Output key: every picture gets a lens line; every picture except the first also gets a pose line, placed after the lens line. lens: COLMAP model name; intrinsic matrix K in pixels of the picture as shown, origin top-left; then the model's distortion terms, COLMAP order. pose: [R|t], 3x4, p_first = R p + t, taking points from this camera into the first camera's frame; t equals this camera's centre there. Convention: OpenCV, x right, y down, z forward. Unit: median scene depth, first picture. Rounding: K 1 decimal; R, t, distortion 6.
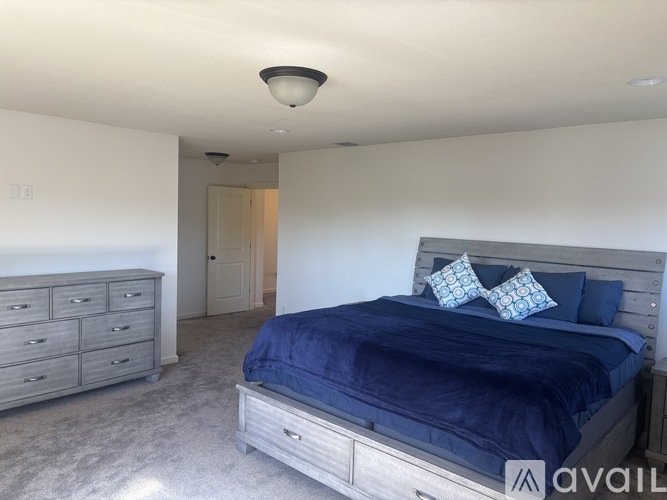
lens RADIAL K [[502.1, 0, 333.5], [0, 502.1, 250.0], [0, 0, 1]] dist [0.071035, -0.090522]
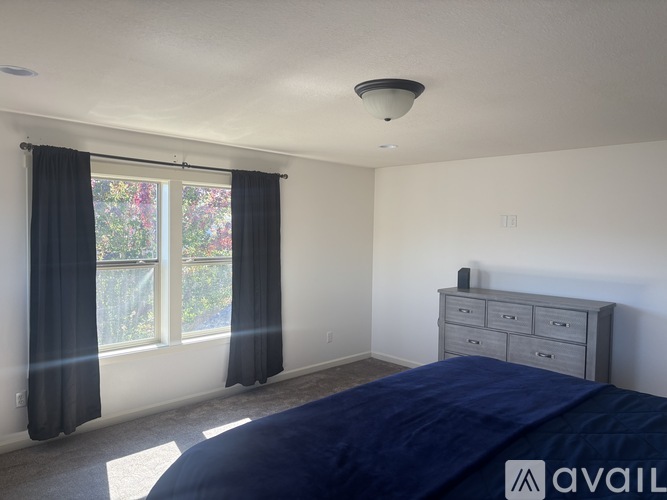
lens RADIAL K [[502.1, 0, 333.5], [0, 502.1, 250.0], [0, 0, 1]] dist [0.071035, -0.090522]
pose [[-0.053482, 0.010320, -0.998515, 0.602052], [-0.086135, 0.996172, 0.014910, -0.028509], [0.994847, 0.086805, -0.052388, 0.648372]]
